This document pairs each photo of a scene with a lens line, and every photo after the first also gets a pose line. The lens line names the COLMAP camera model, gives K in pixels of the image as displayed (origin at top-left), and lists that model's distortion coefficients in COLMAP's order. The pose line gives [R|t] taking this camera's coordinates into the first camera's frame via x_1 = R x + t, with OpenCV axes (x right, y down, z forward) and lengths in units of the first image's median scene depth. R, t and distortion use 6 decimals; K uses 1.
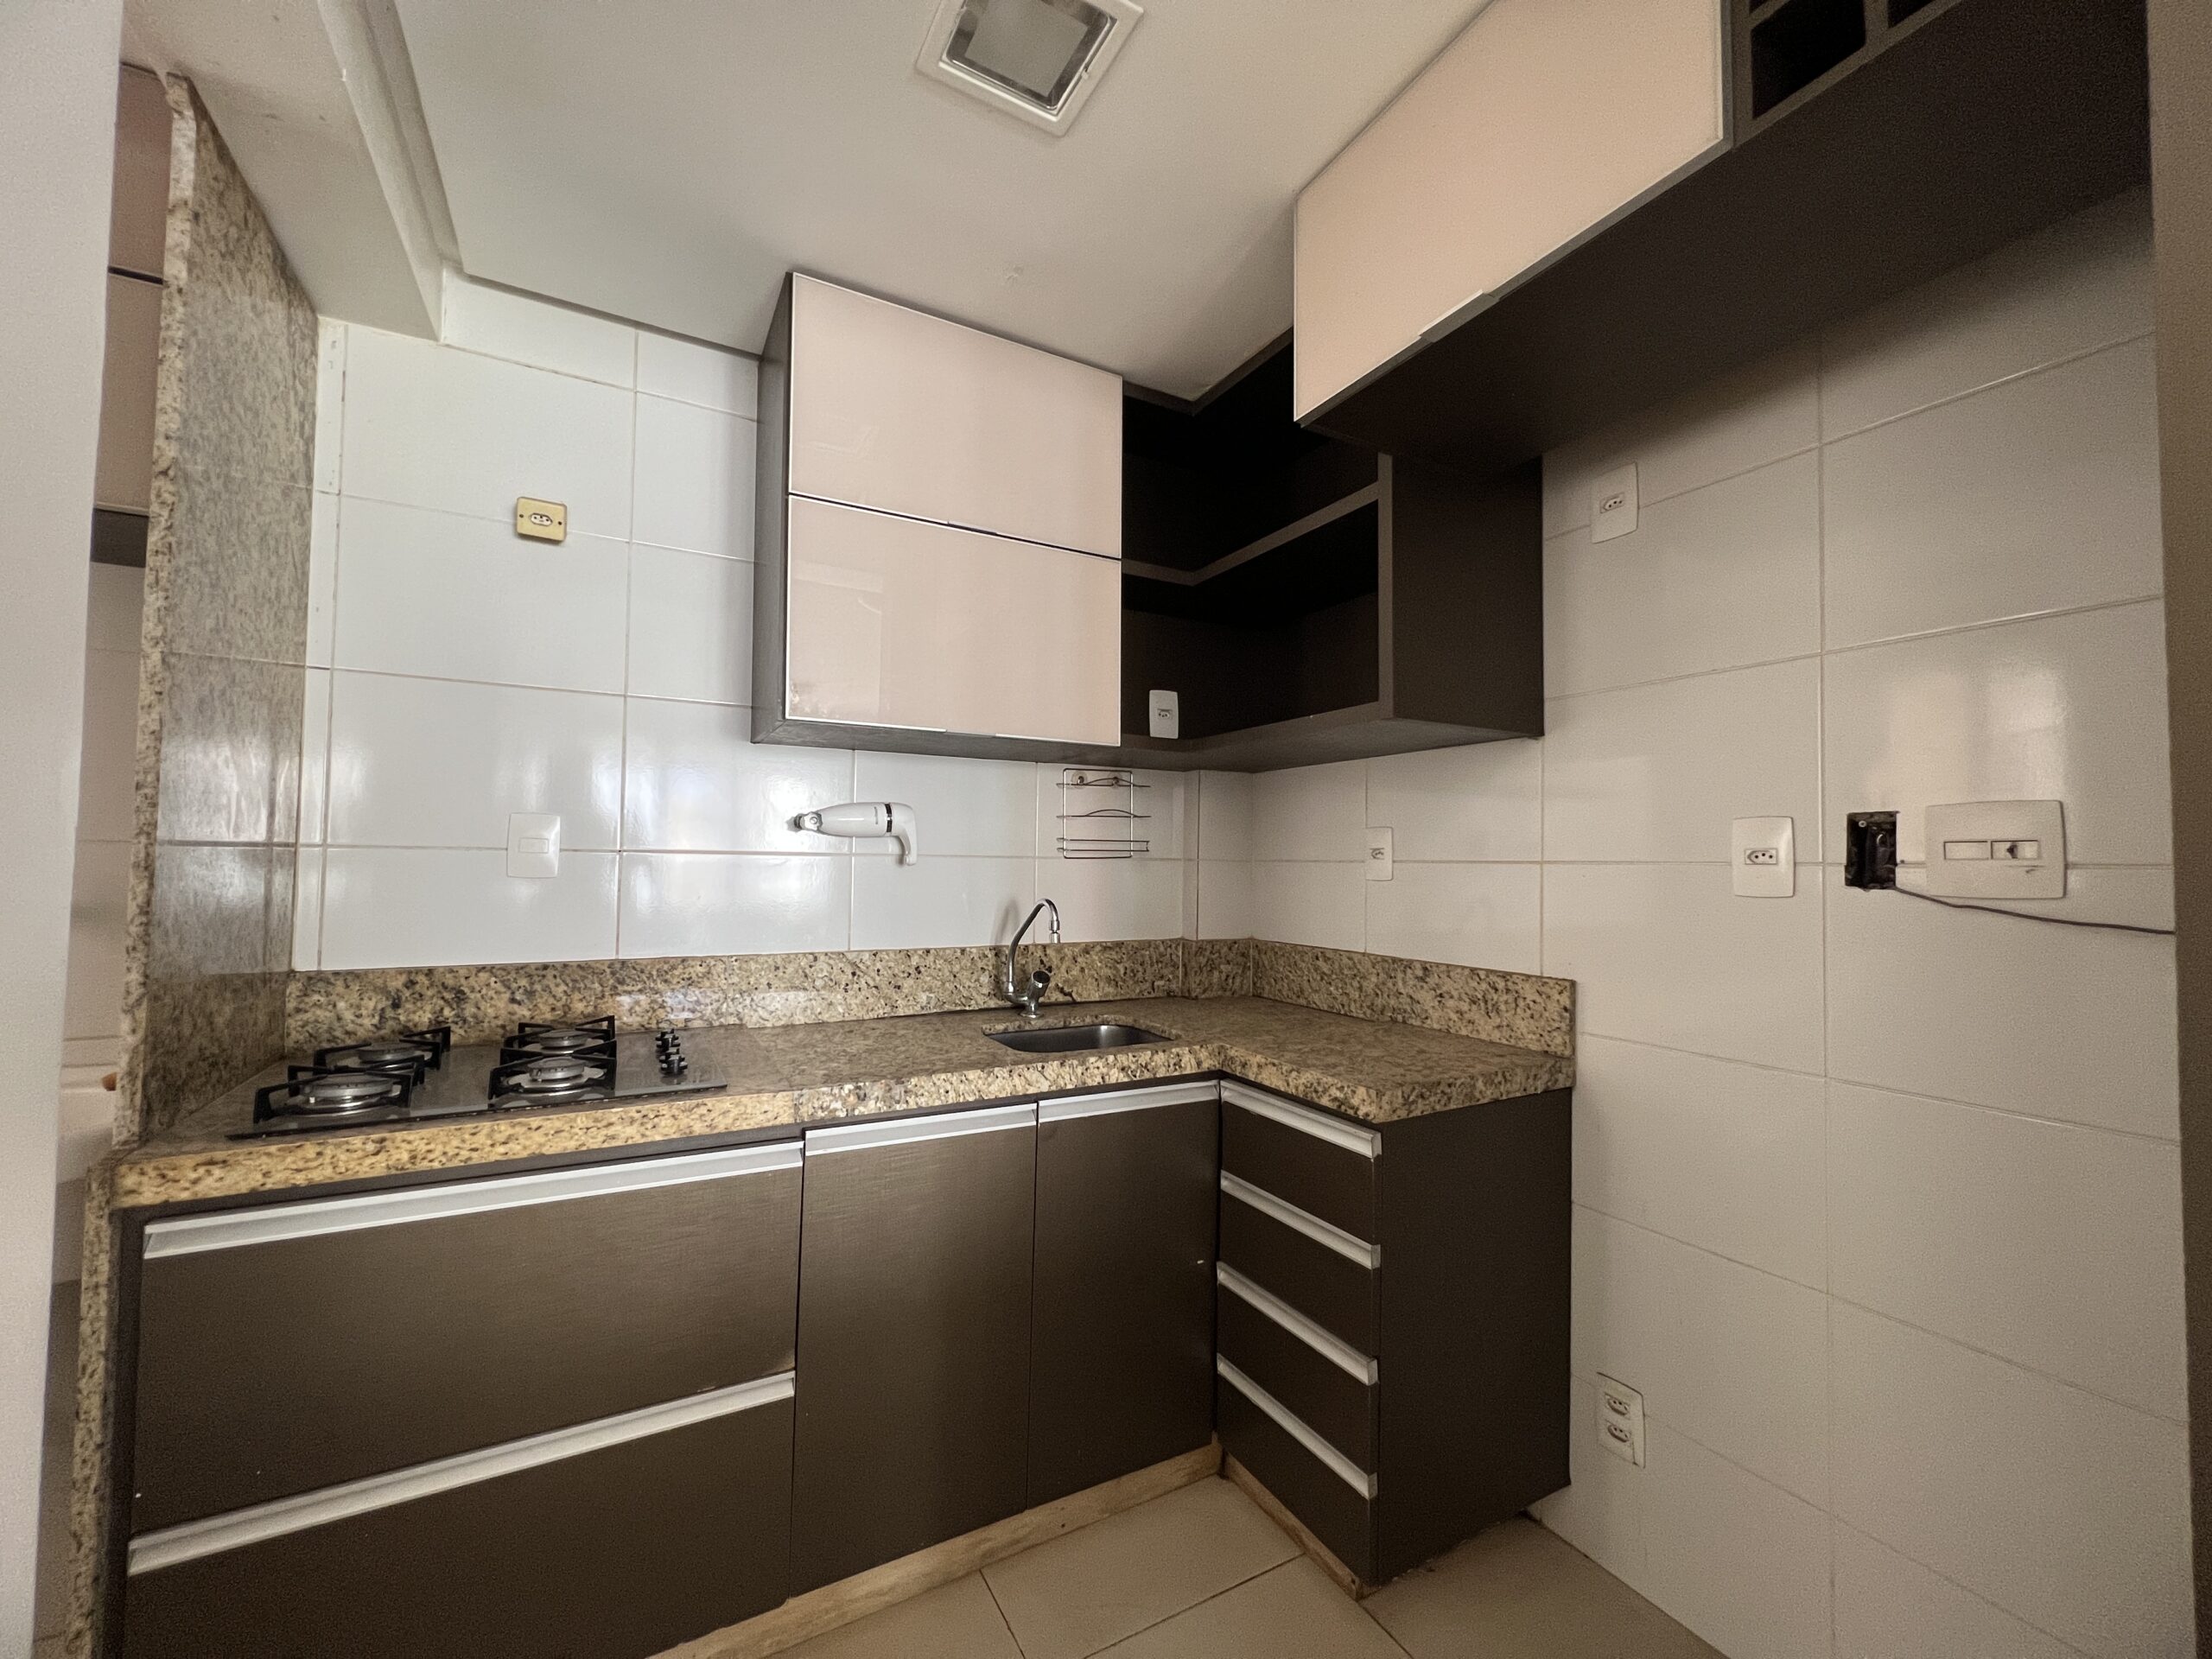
lens RADIAL K [[898.3, 0, 1105.7], [0, 898.3, 831.3], [0, 0, 1]] dist [0.000919, -0.000024]
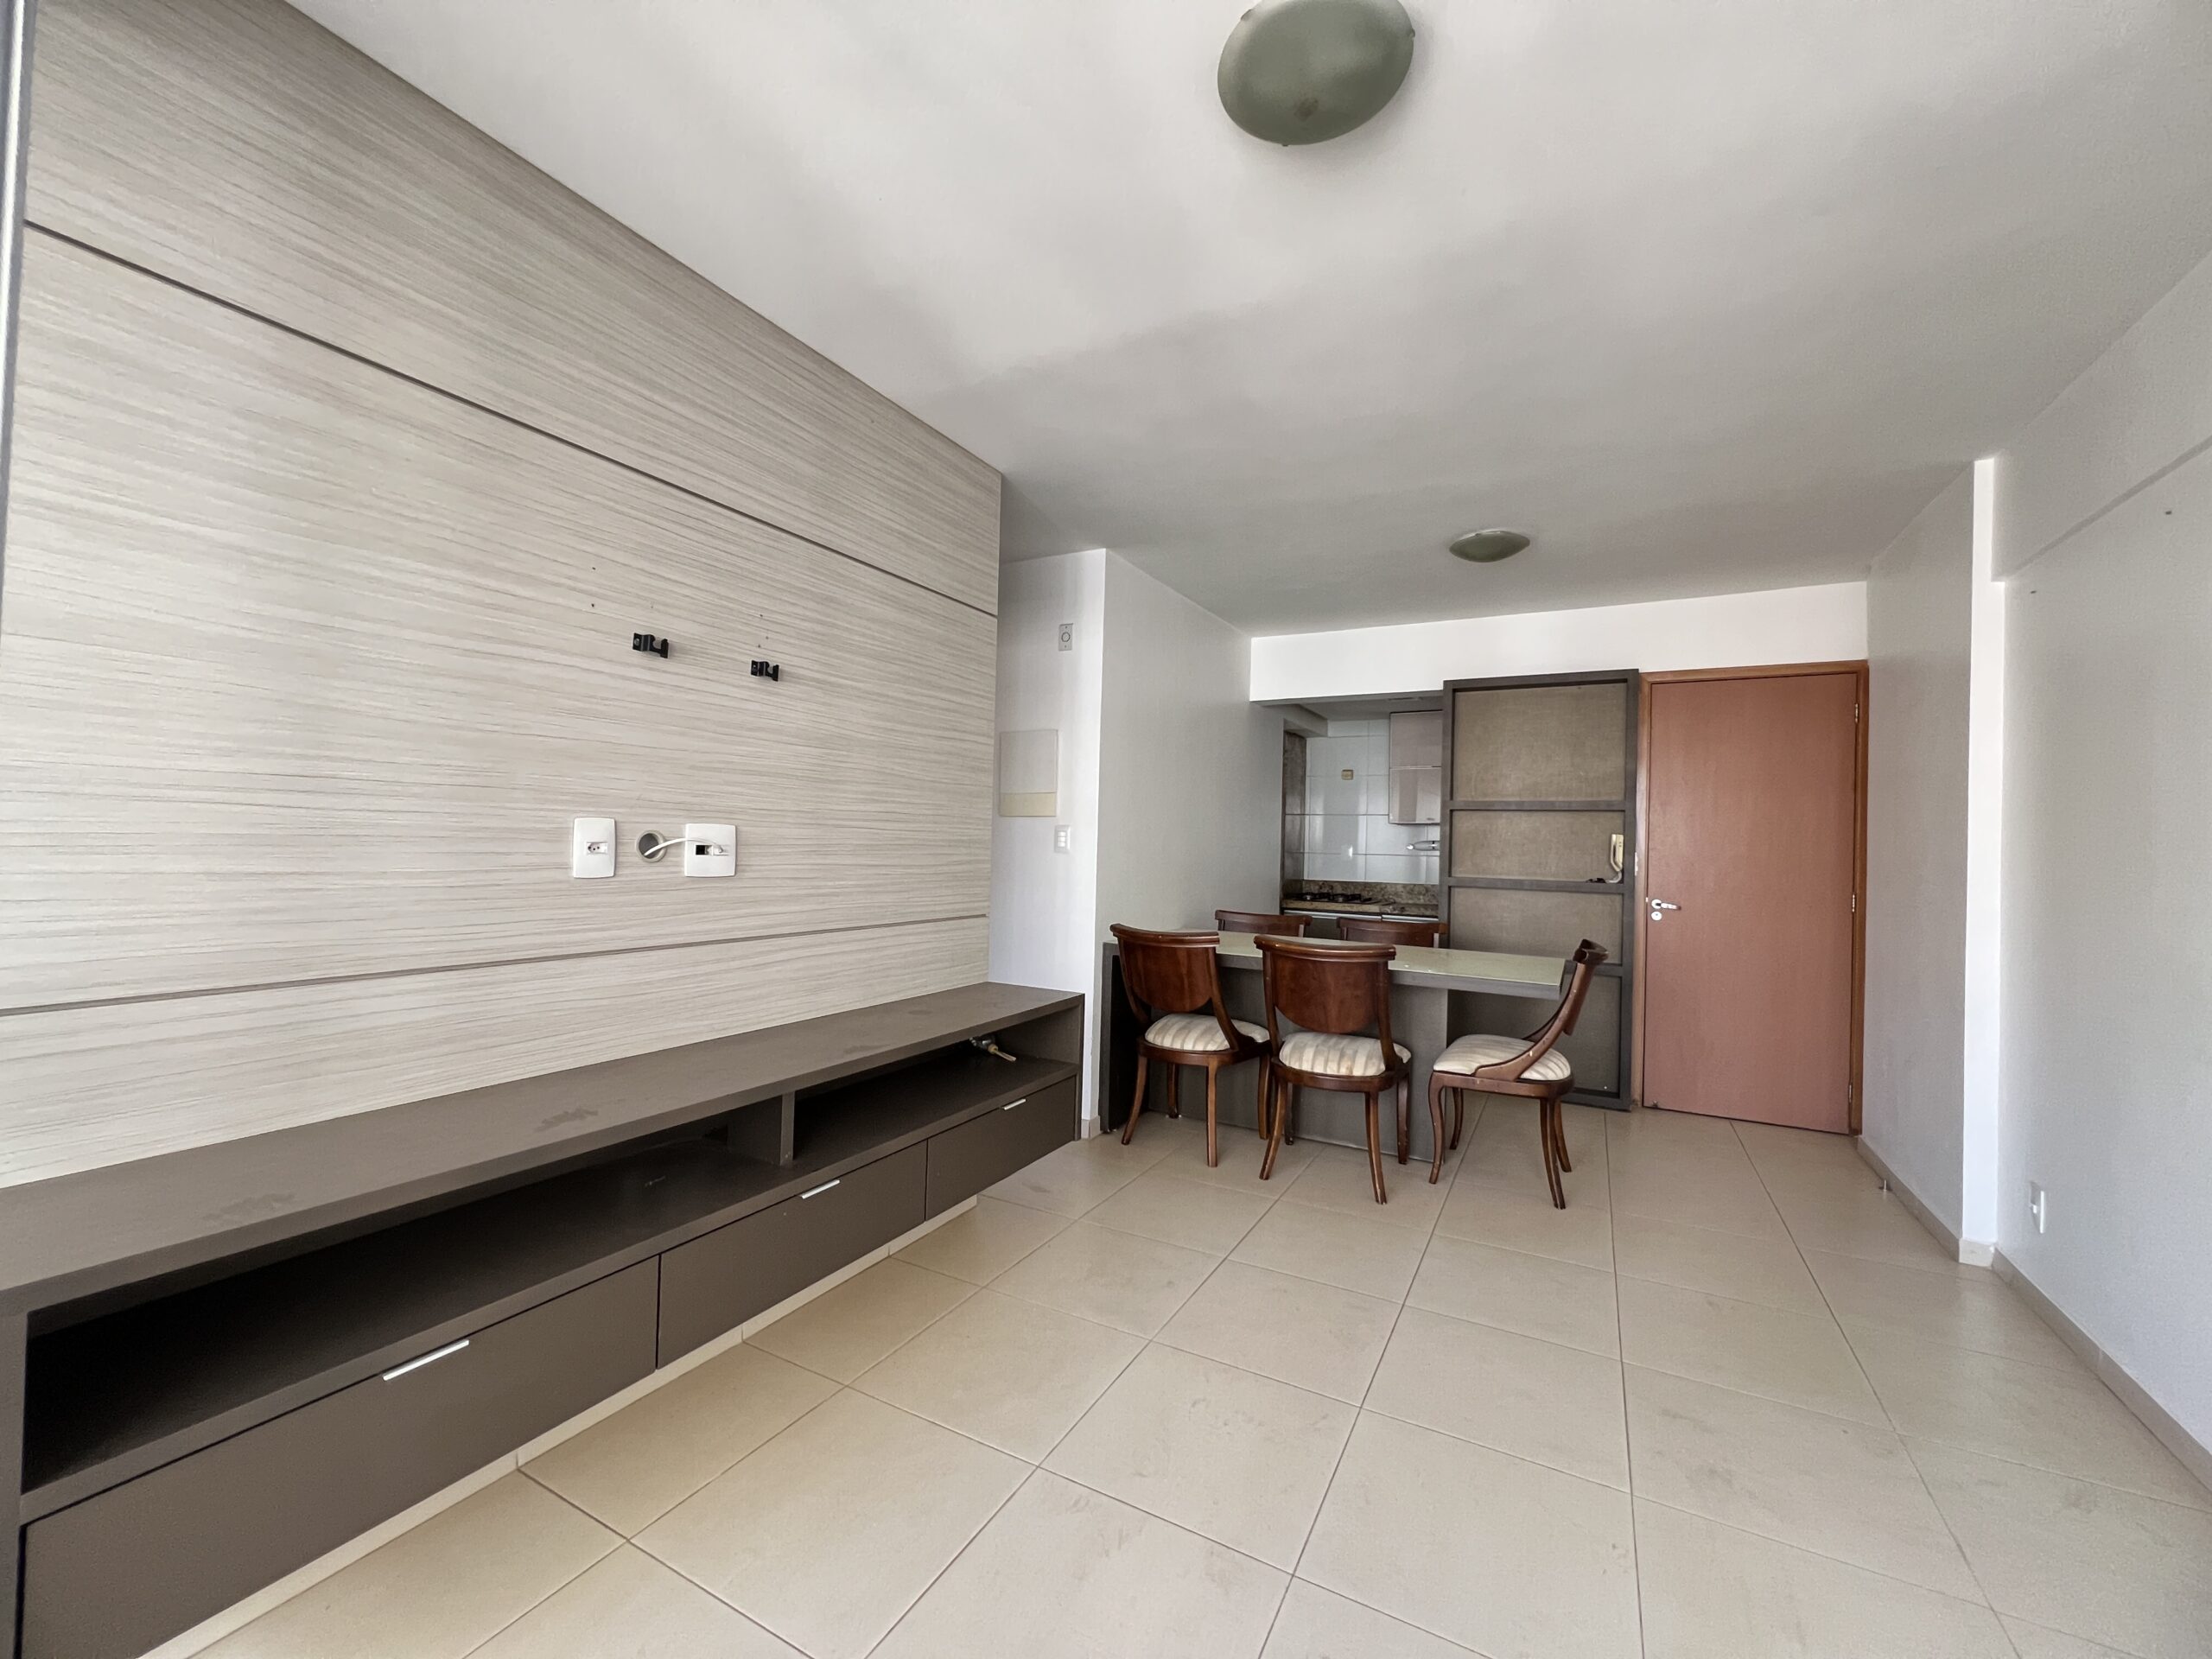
lens RADIAL K [[898.3, 0, 1103.4], [0, 898.3, 831.2], [0, 0, 1]] dist [0.000919, -0.000024]
pose [[0.543334, -0.014332, -0.839395, 2.531847], [0.007840, 0.999897, -0.011998, -0.049379], [0.839480, -0.000062, 0.543390, -2.489664]]
